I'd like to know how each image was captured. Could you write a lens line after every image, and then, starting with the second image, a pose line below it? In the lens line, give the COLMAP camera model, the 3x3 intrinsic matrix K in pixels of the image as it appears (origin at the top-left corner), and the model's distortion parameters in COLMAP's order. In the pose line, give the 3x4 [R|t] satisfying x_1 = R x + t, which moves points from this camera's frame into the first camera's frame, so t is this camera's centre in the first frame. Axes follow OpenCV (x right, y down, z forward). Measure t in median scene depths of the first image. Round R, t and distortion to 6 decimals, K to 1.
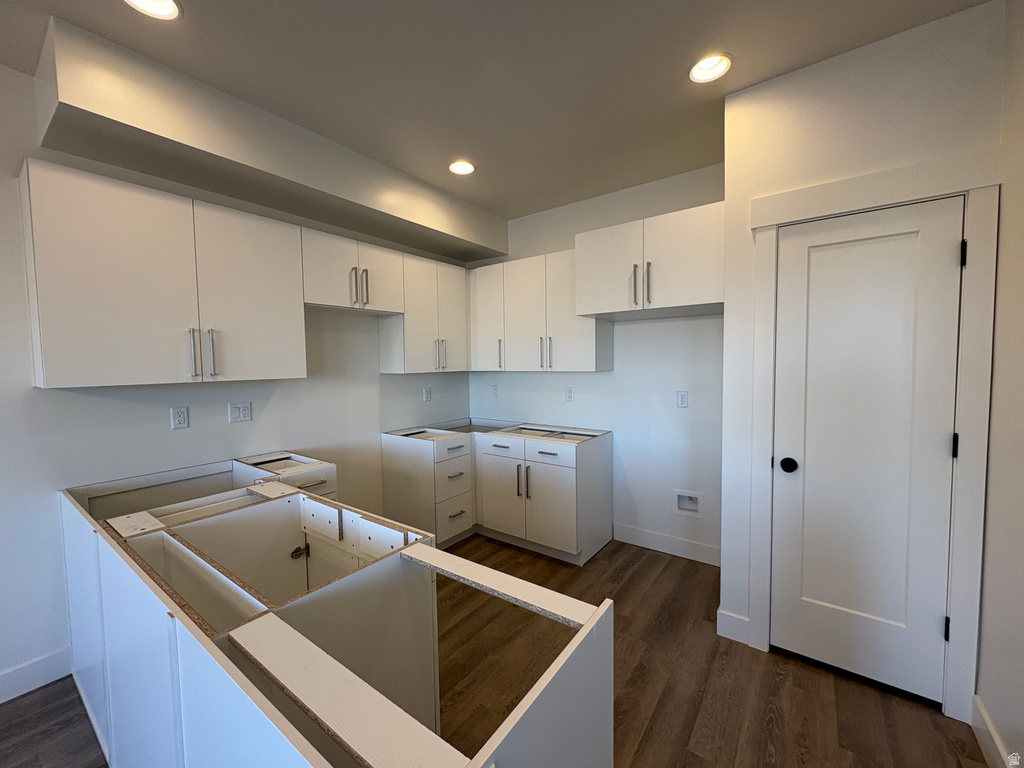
lens RADIAL K [[407.9, 0, 512.0], [0, 407.9, 384.0], [0, 0, 1]] dist [-0.000518, -0.000401]
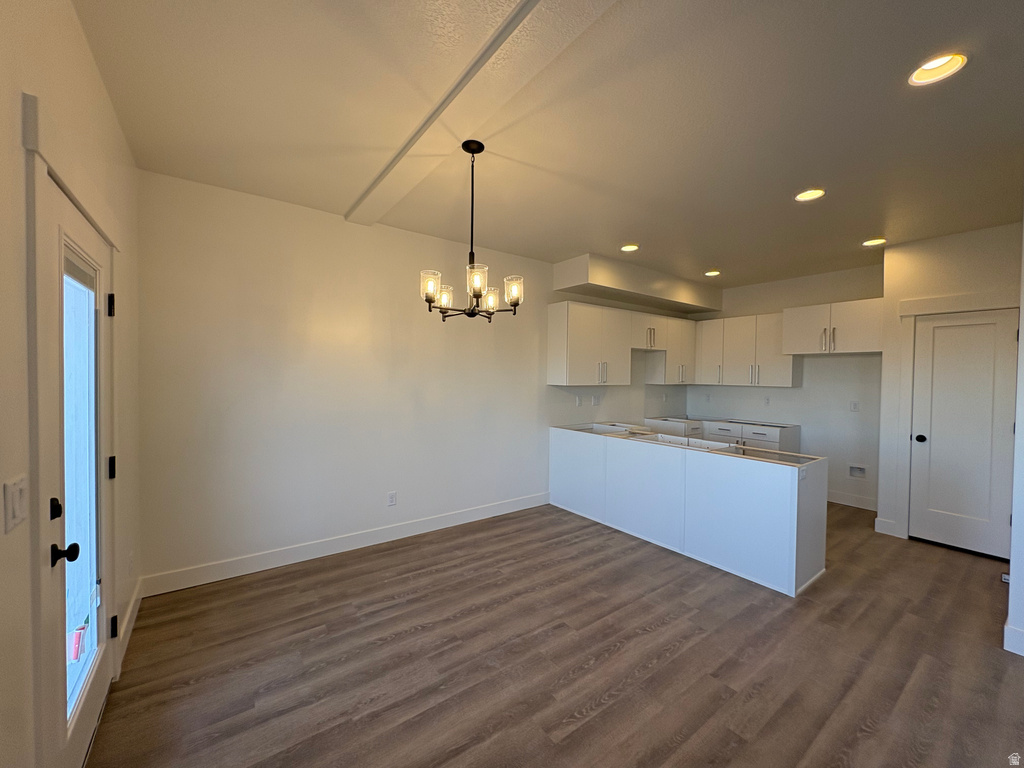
lens RADIAL K [[407.9, 0, 512.0], [0, 407.9, 384.0], [0, 0, 1]] dist [-0.000518, -0.000401]
pose [[0.954605, 0.031495, -0.296205, -0.444172], [-0.040407, 0.998895, -0.024011, 0.048816], [0.295122, 0.034889, 0.954822, -1.044027]]
